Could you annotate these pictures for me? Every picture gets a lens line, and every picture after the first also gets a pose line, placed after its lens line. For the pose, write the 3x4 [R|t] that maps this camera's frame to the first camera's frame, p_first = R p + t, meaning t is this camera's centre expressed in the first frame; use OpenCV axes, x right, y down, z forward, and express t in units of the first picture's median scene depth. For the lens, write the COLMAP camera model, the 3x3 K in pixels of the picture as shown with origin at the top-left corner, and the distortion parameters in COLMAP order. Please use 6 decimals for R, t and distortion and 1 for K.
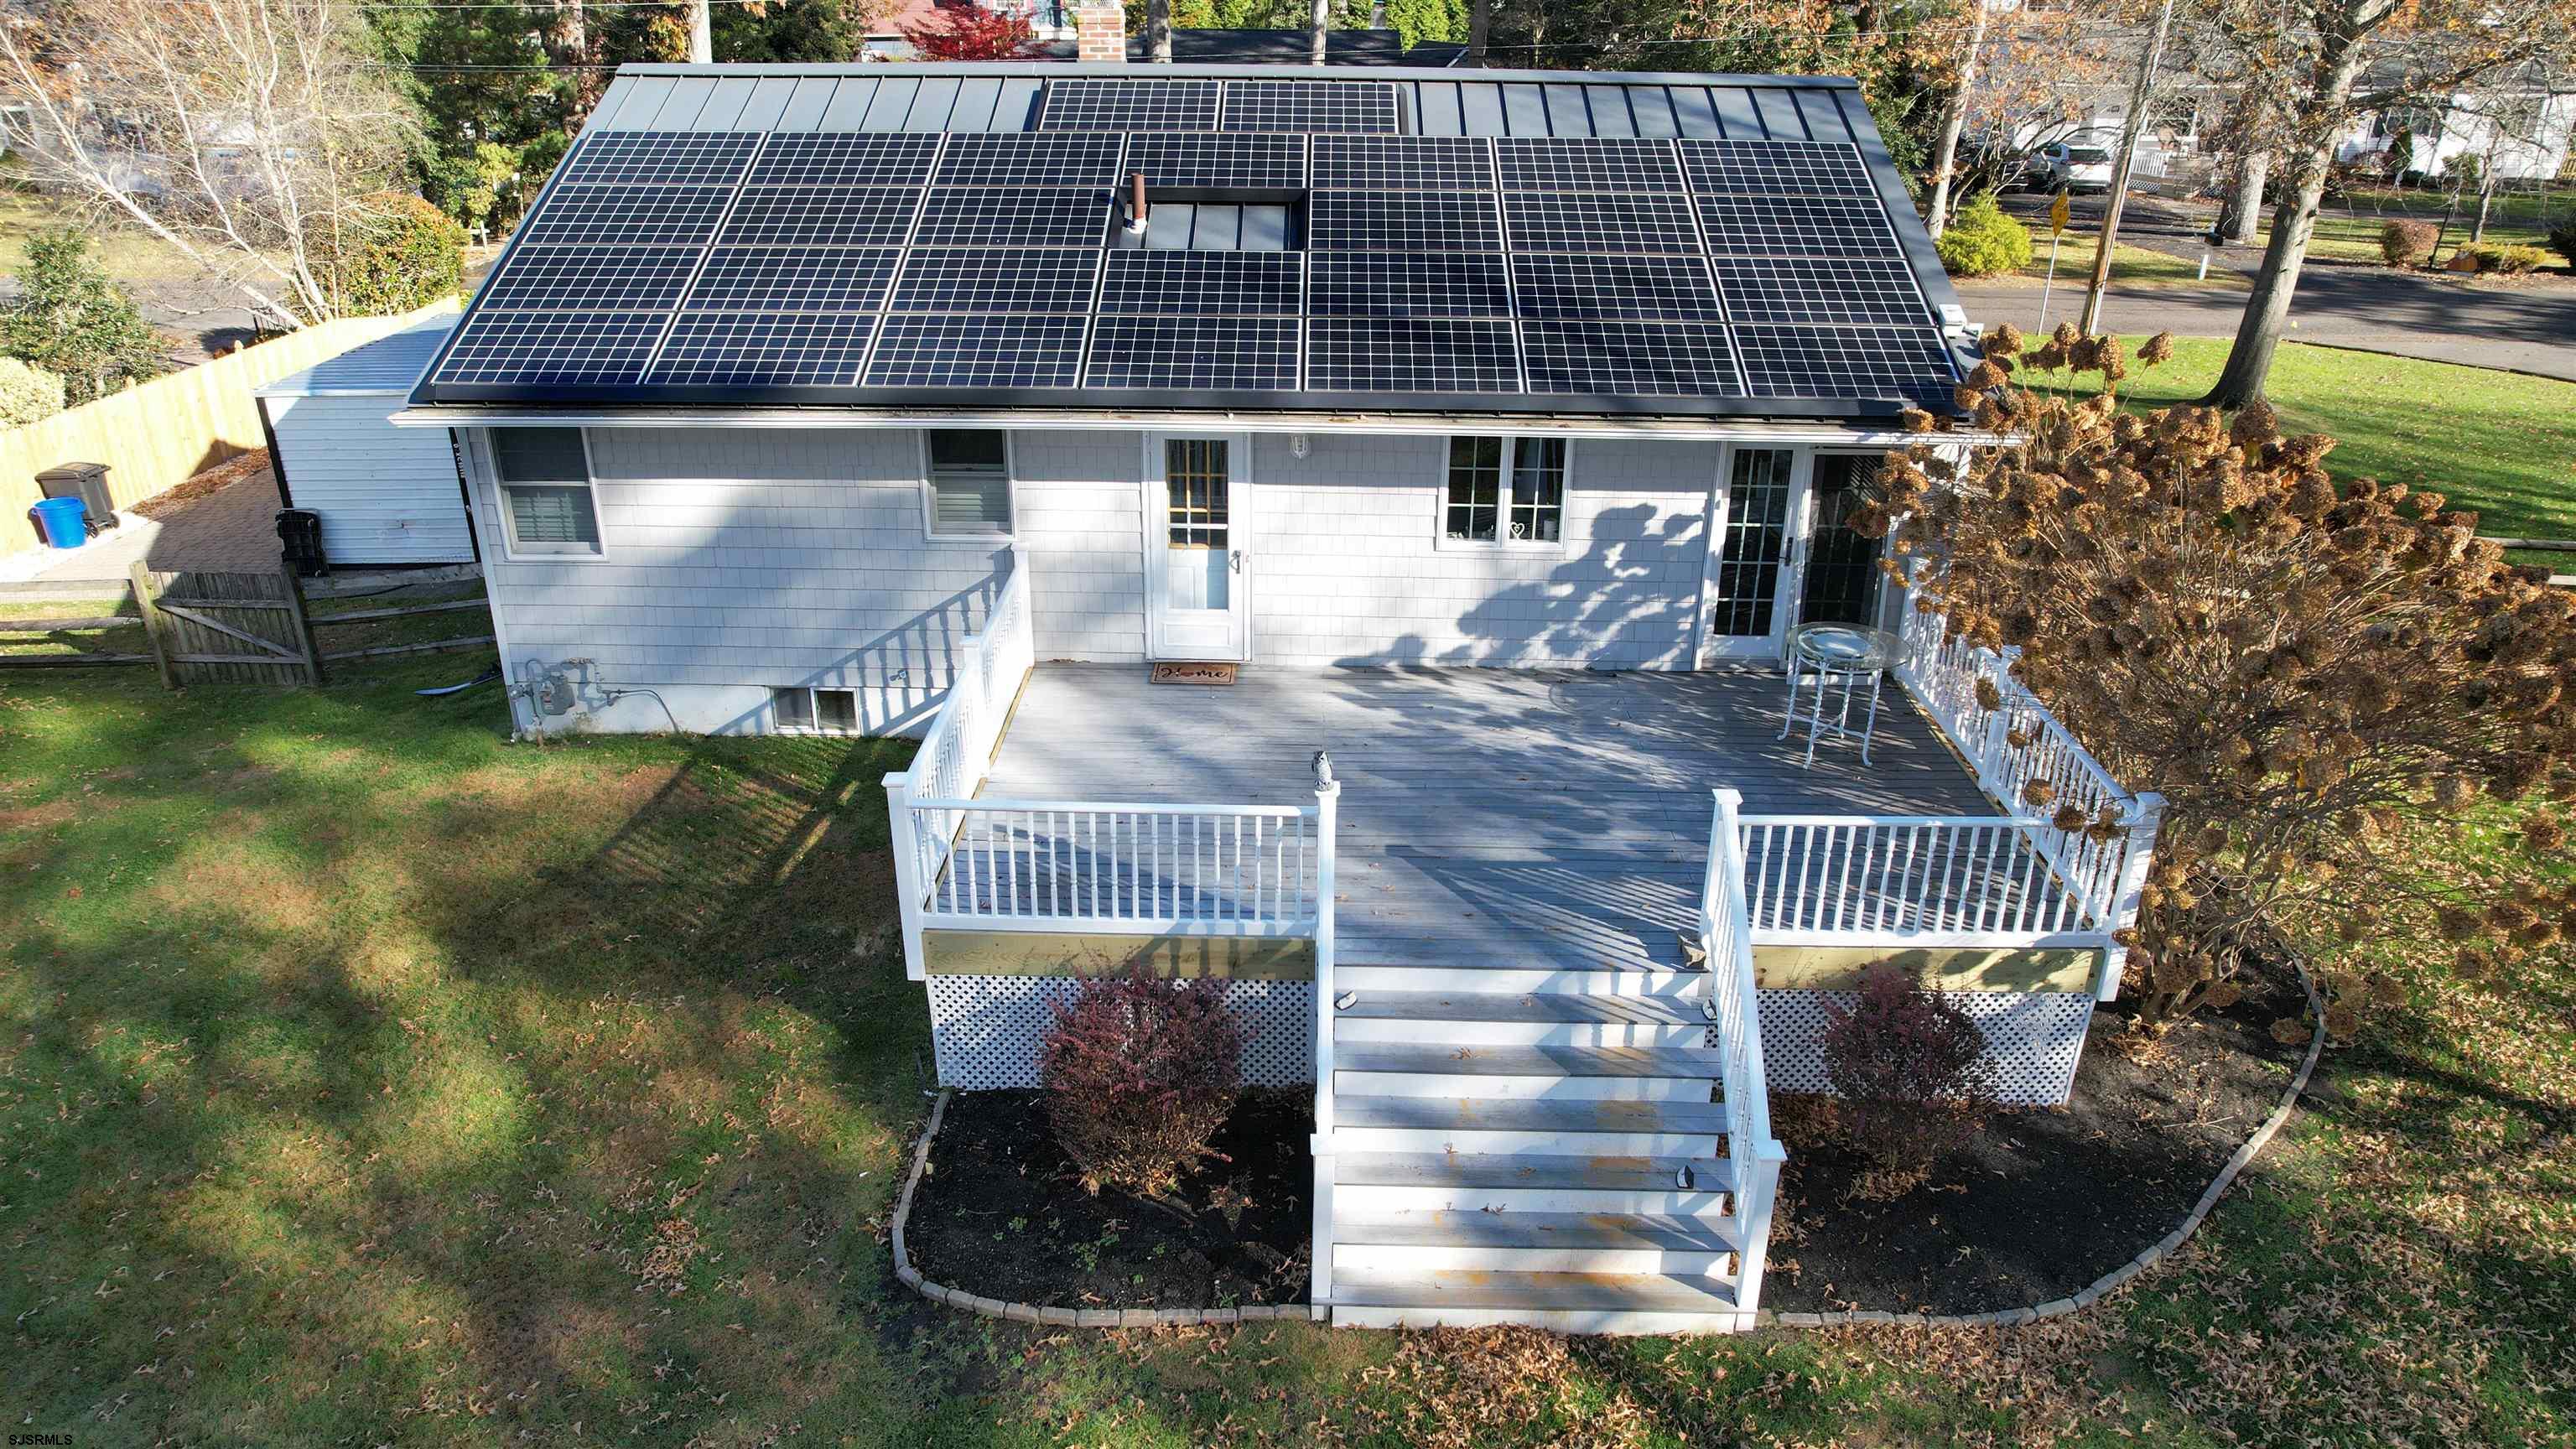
lens RADIAL K [[1604.1, 0, 1244.3], [0, 1604.1, 764.0], [0, 0, 1]] dist [-0.061371, 0.054372]
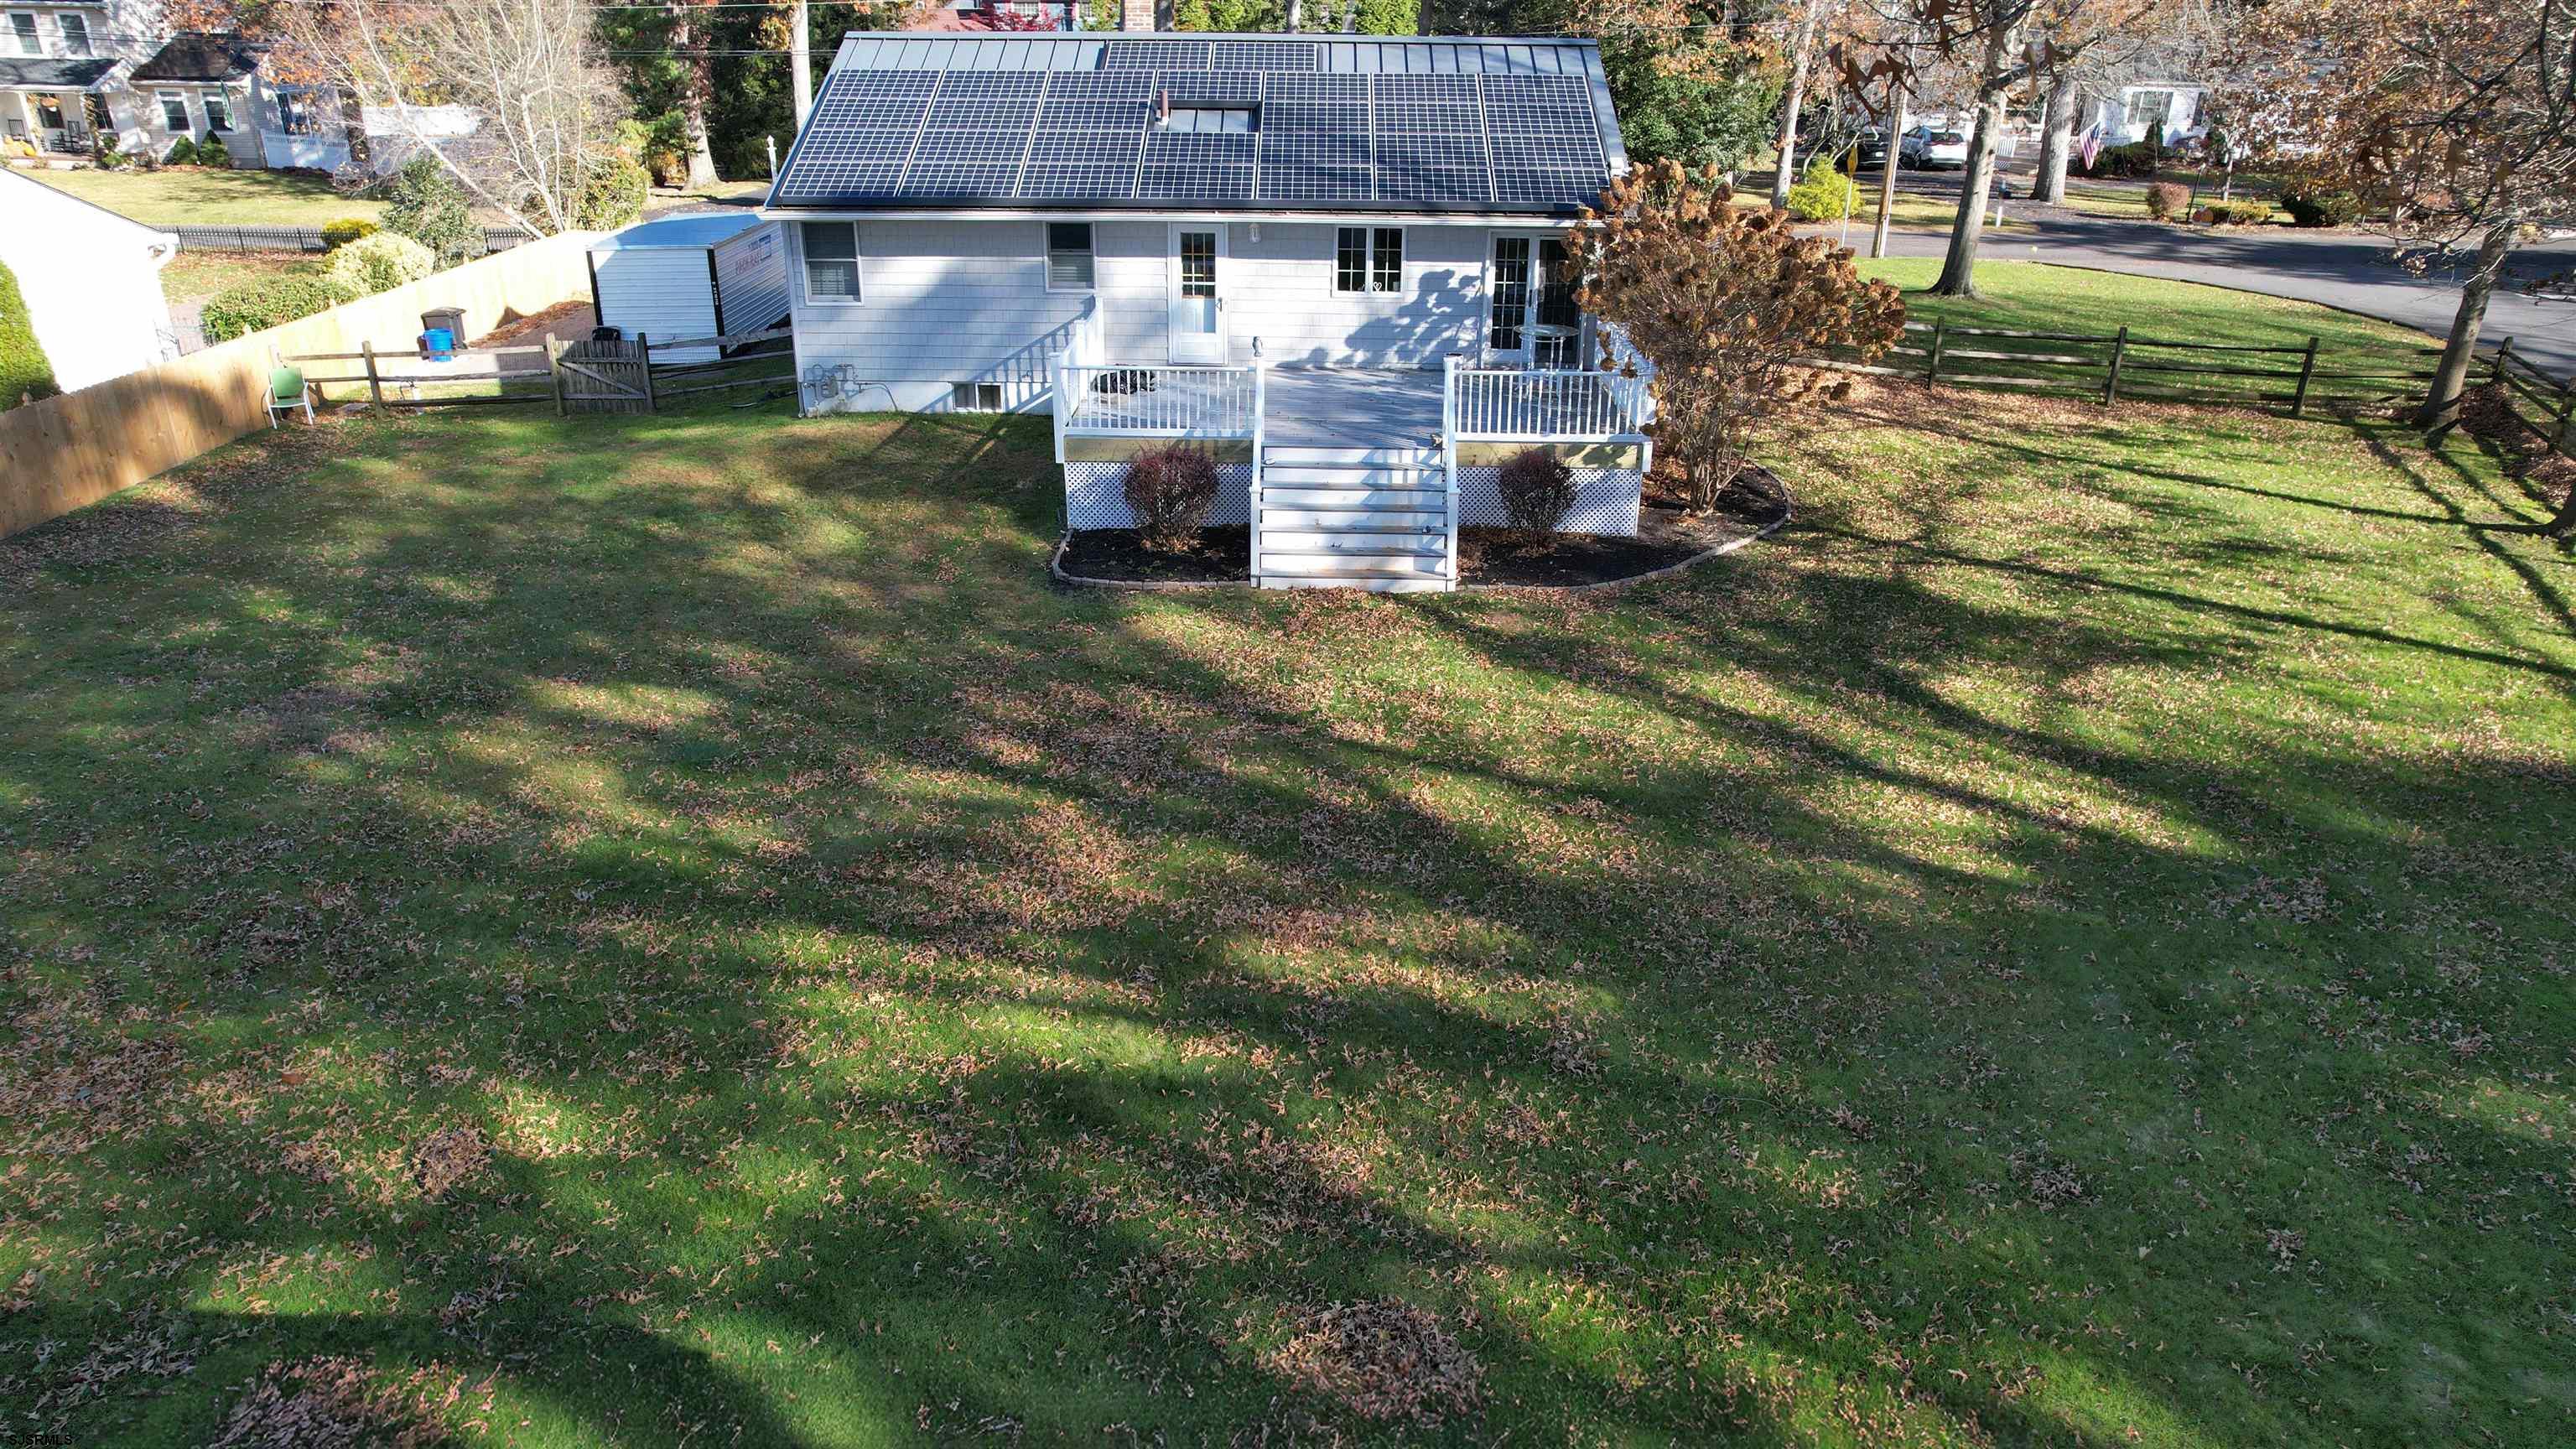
lens RADIAL K [[1604.1, 0, 1244.3], [0, 1604.1, 764.0], [0, 0, 1]] dist [-0.061371, 0.054372]
pose [[0.999999, 0.000385, 0.001054, 0.020524], [-0.000376, 0.999964, -0.008521, 0.404428], [-0.001057, 0.008520, 0.999963, -0.780187]]
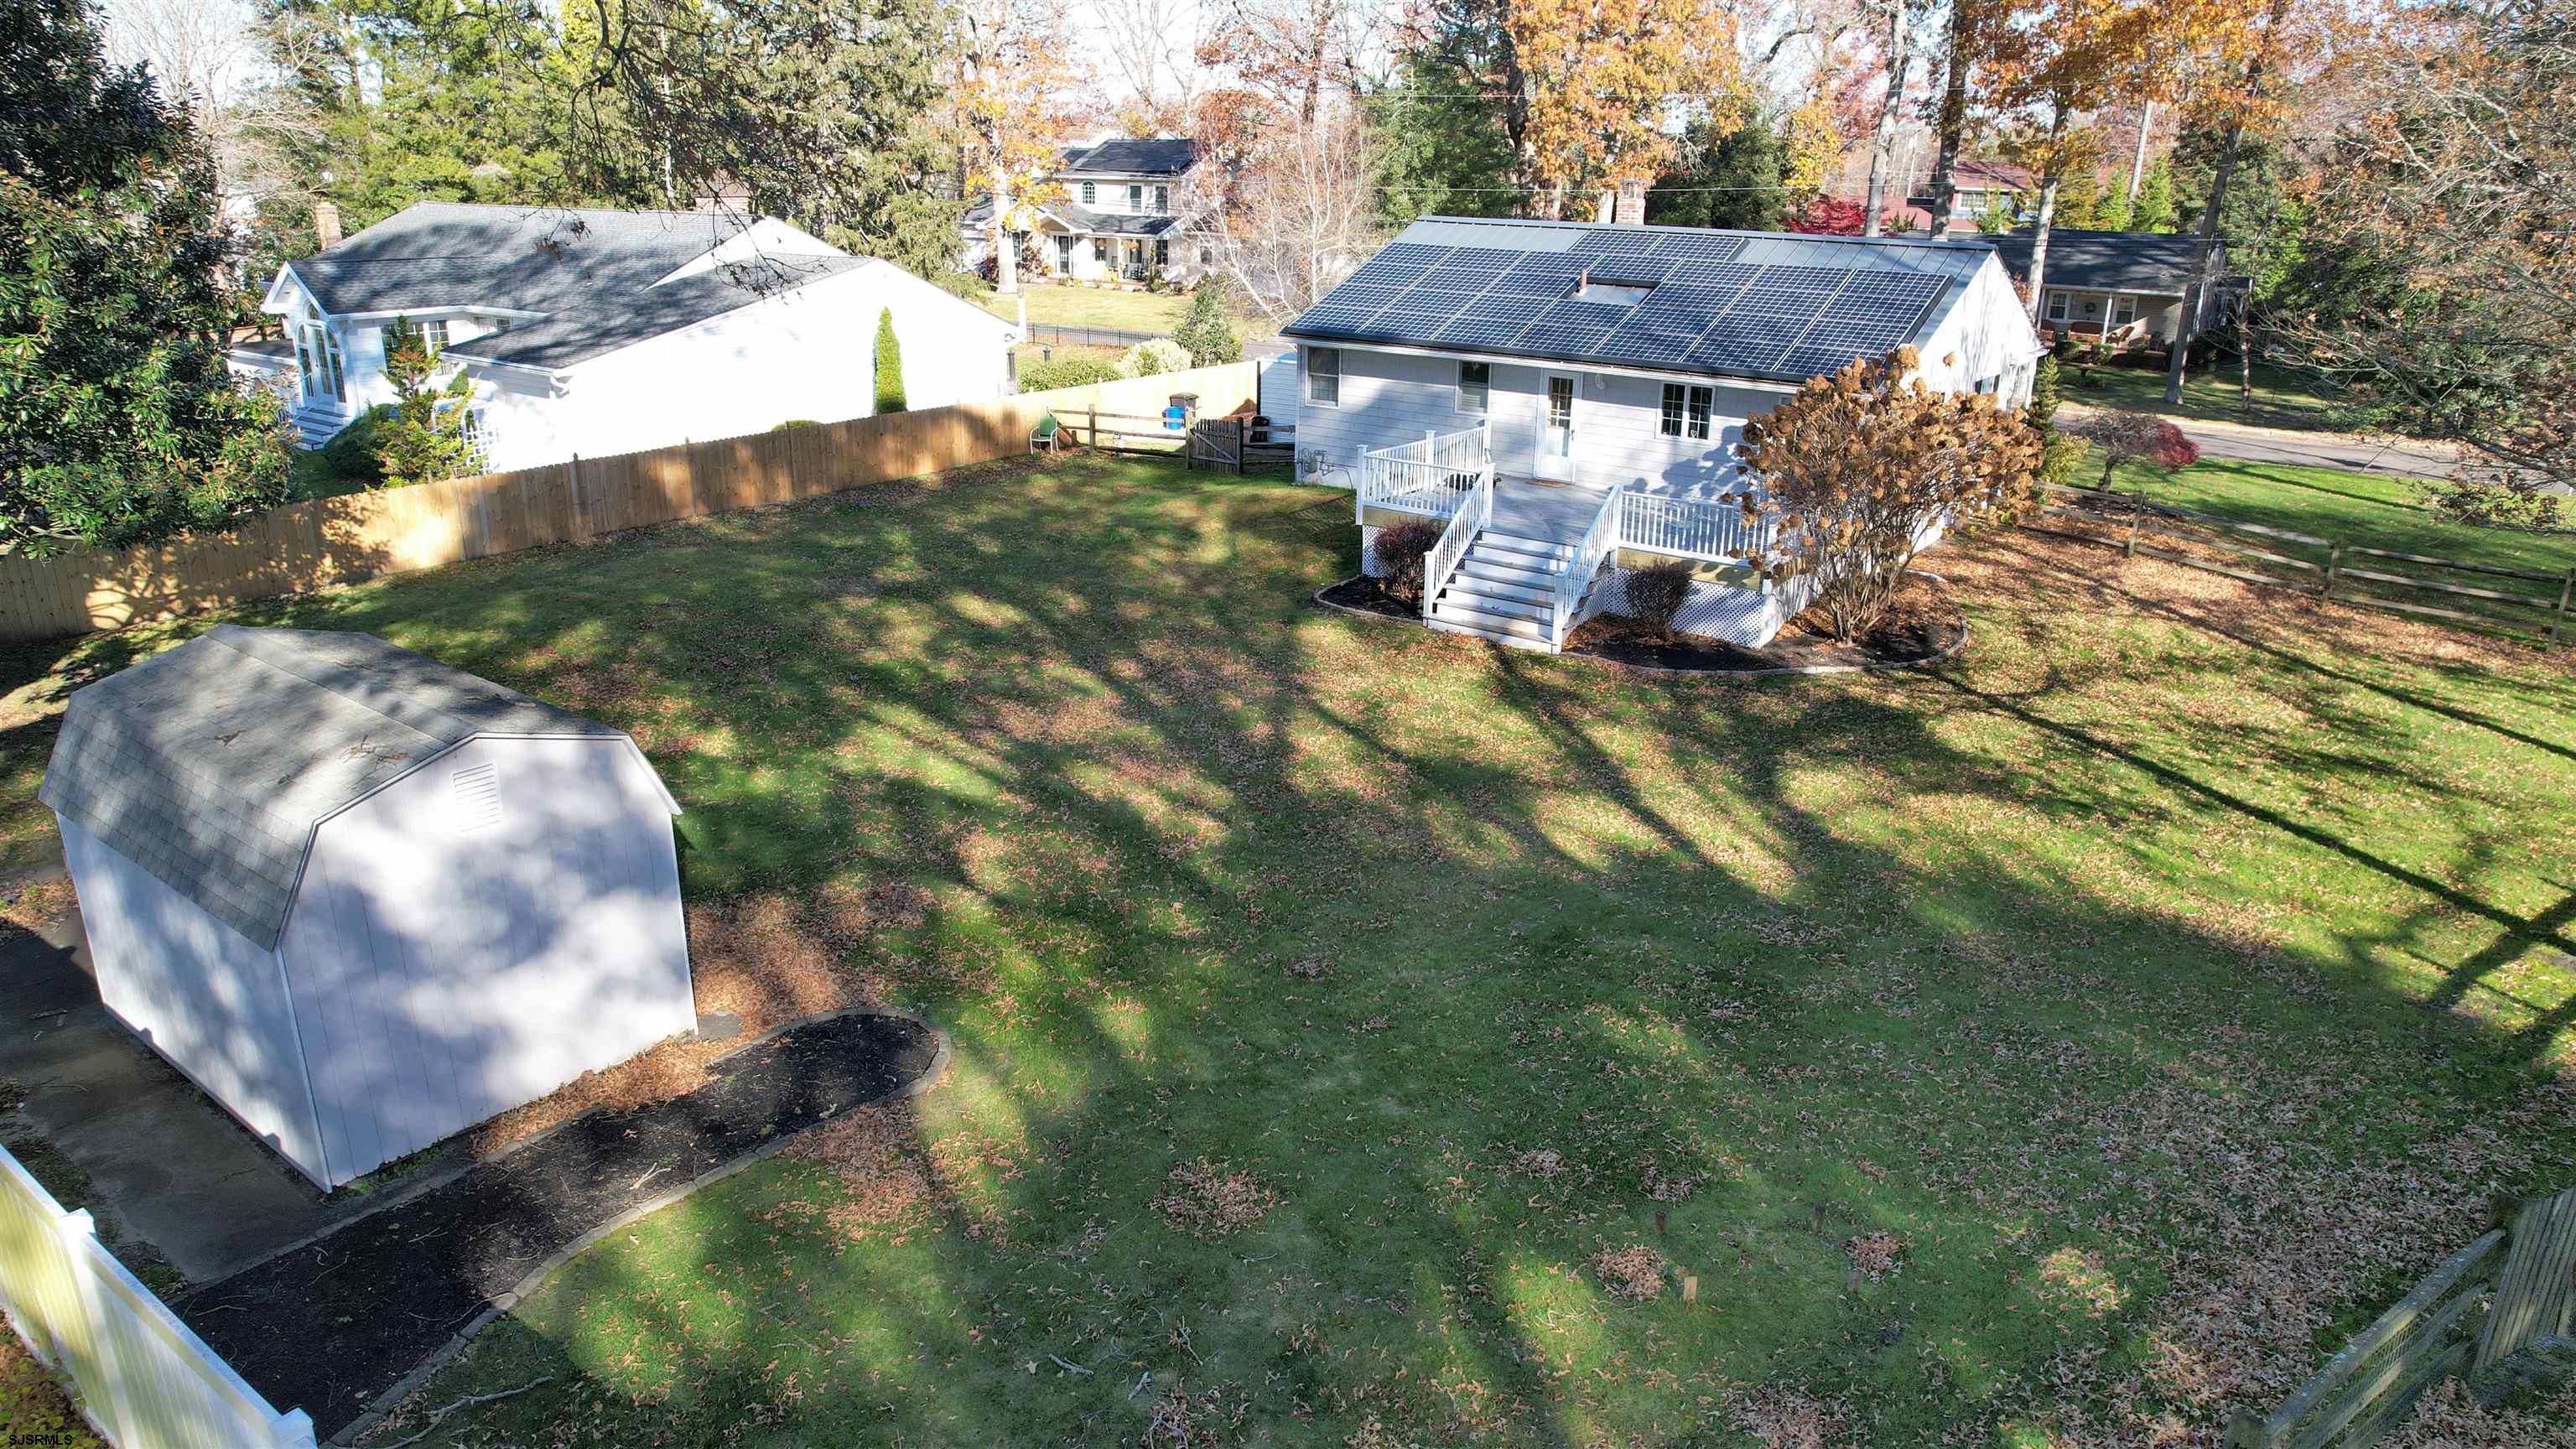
lens RADIAL K [[1634.1, 0, 1288.0], [0, 1634.1, 724.5], [0, 0, 1]] dist [-0.070466, 0.056544]
pose [[0.817869, 0.195903, -0.541028, 0.991884], [-0.265106, 0.962809, -0.052132, 0.492173], [0.510694, 0.186067, 0.839387, -1.046039]]
